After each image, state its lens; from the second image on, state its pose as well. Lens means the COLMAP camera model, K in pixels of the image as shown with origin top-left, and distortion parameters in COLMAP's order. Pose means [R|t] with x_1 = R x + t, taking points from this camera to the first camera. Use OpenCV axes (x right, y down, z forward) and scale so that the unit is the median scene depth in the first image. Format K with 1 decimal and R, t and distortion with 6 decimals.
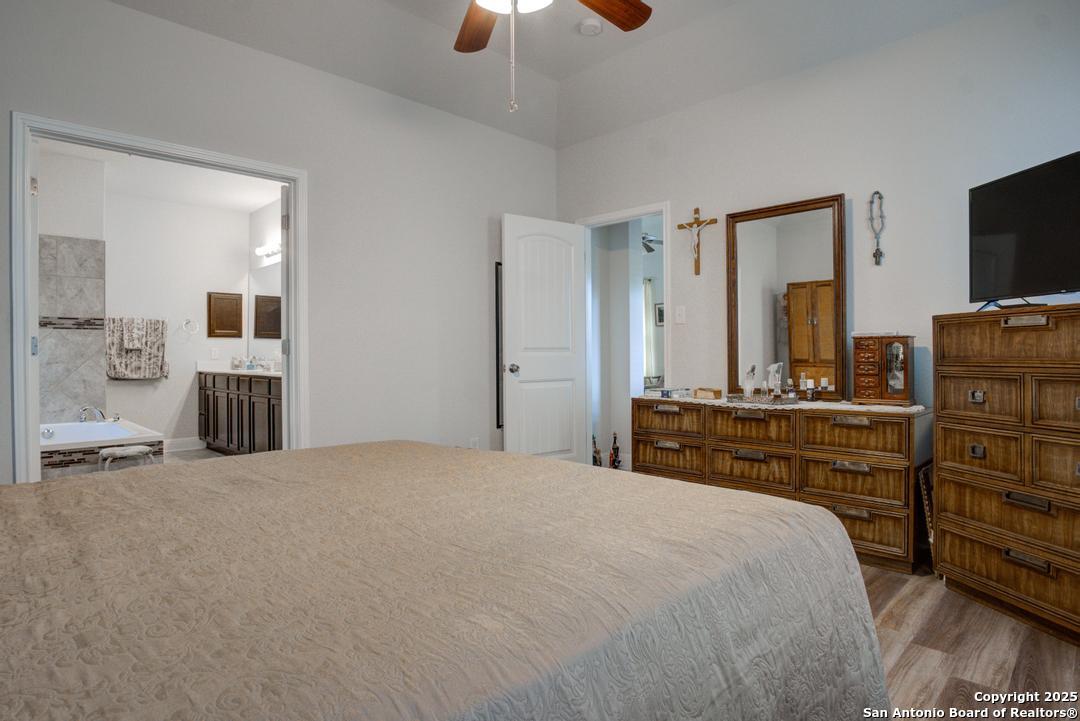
lens RADIAL K [[592.5, 0, 535.0], [0, 592.5, 352.1], [0, 0, 1]] dist [-0.038662, -0.000549]
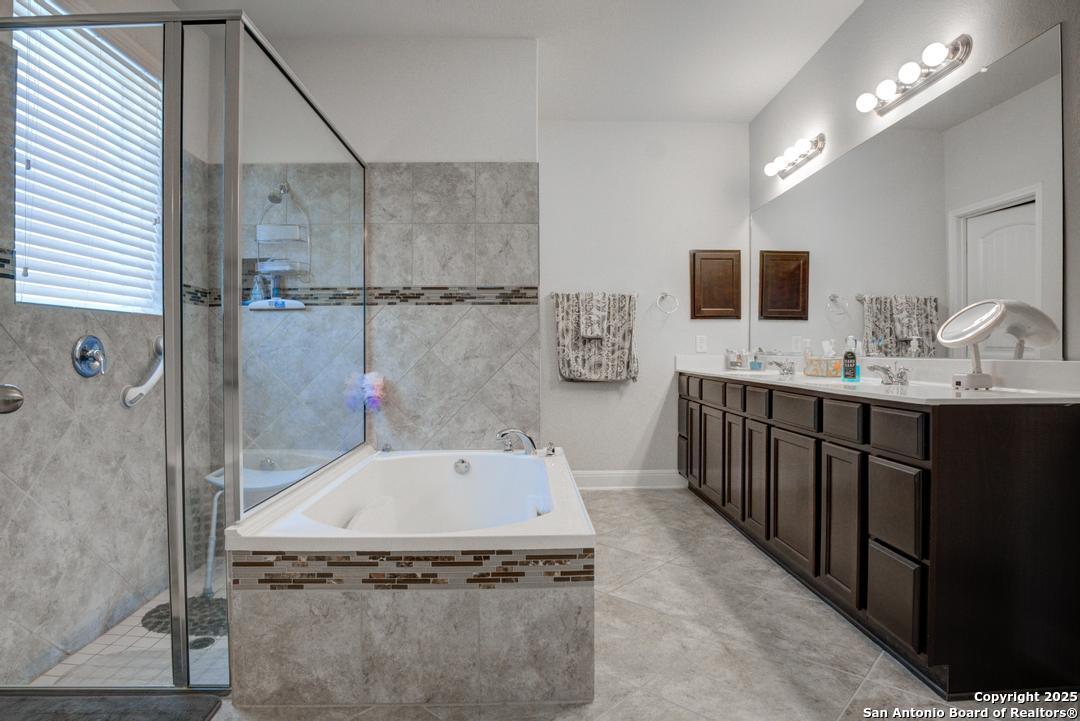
lens RADIAL K [[592.5, 0, 537.4], [0, 592.5, 354.4], [0, 0, 1]] dist [-0.038662, -0.000549]
pose [[0.724238, 0.006678, -0.689517, -0.255001], [0.002748, 0.999917, 0.012570, 0.006042], [0.689544, -0.010998, 0.724160, 0.450331]]
